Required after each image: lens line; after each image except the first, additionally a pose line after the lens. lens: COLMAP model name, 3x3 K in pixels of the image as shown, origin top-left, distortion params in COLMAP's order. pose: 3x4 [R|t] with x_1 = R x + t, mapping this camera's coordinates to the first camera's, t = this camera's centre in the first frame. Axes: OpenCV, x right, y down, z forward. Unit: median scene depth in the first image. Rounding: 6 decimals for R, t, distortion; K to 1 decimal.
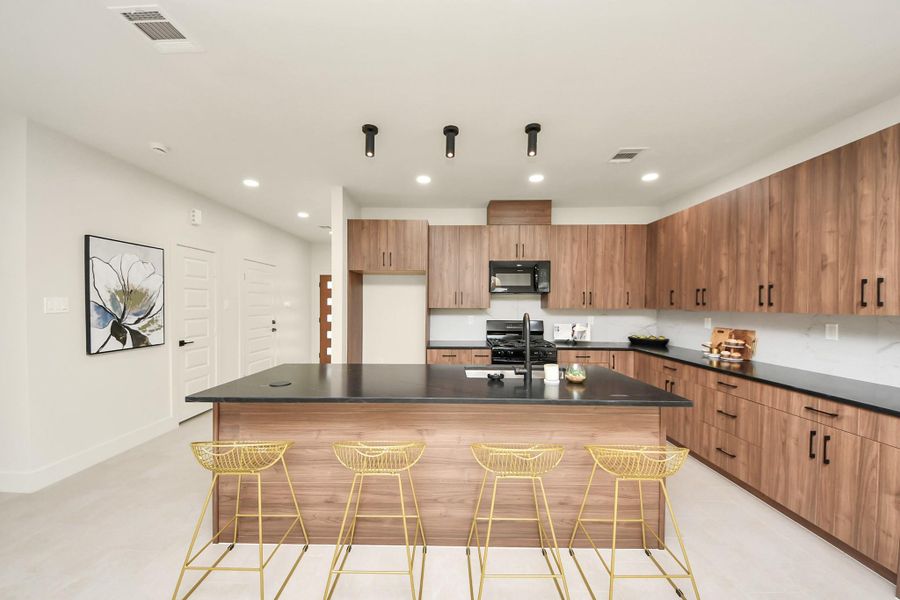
lens RADIAL K [[332.6, 0, 447.7], [0, 332.6, 309.8], [0, 0, 1]] dist [0.036314, -0.023652]
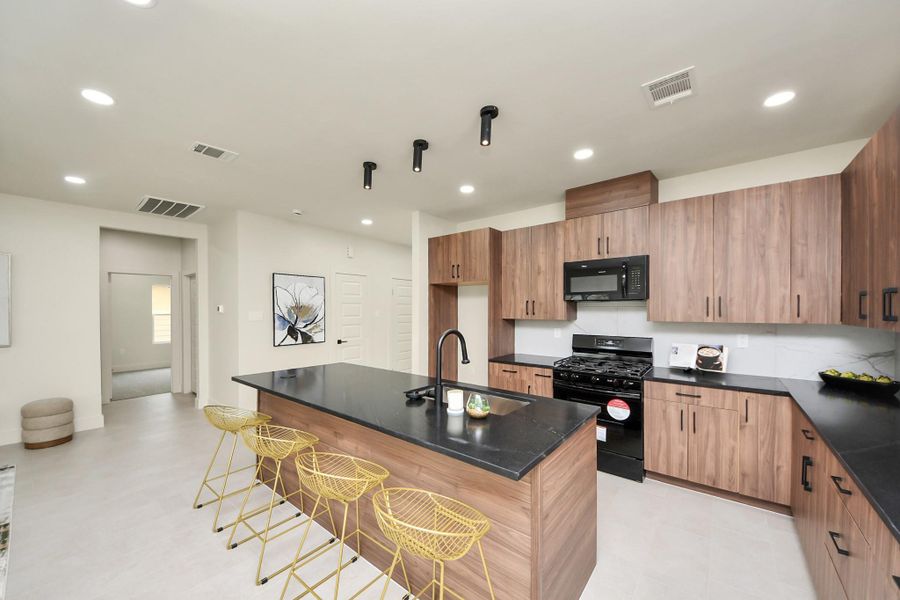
lens RADIAL K [[332.6, 0, 447.7], [0, 332.6, 309.8], [0, 0, 1]] dist [0.036314, -0.023652]
pose [[0.783655, -0.005686, -0.621170, 0.474882], [-0.003249, 0.999907, -0.013251, -0.019775], [0.621187, 0.012402, 0.783564, 0.187717]]
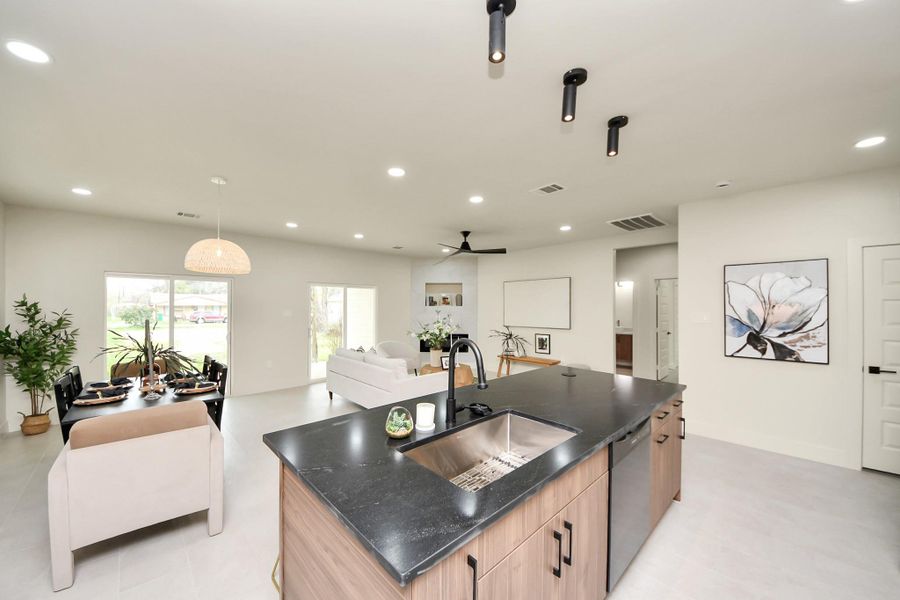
lens RADIAL K [[319.7, 0, 443.5], [0, 319.7, 303.7], [0, 0, 1]] dist [0.000778, -0.008115]
pose [[-0.720296, -0.016939, -0.693460, 0.462654], [-0.019408, 0.999803, -0.004263, -0.034388], [0.693396, 0.010388, -0.720482, 0.875431]]
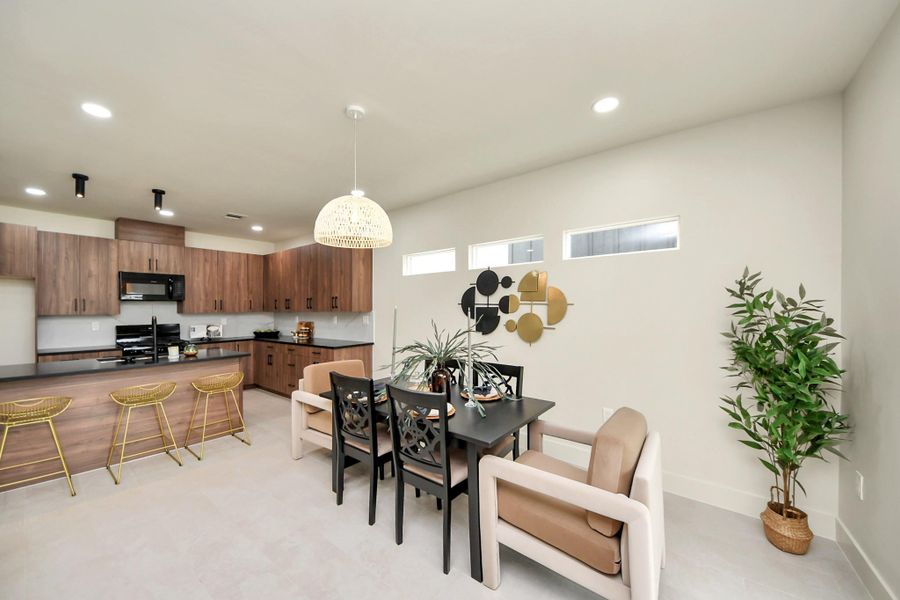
lens RADIAL K [[322.7, 0, 452.1], [0, 322.7, 306.6], [0, 0, 1]] dist [-0.011917, -0.008650]
pose [[0.586877, -0.009246, 0.809623, -0.082655], [0.028776, 0.999541, -0.009444, 0.013997], [-0.809164, 0.028840, 0.586874, -0.582640]]
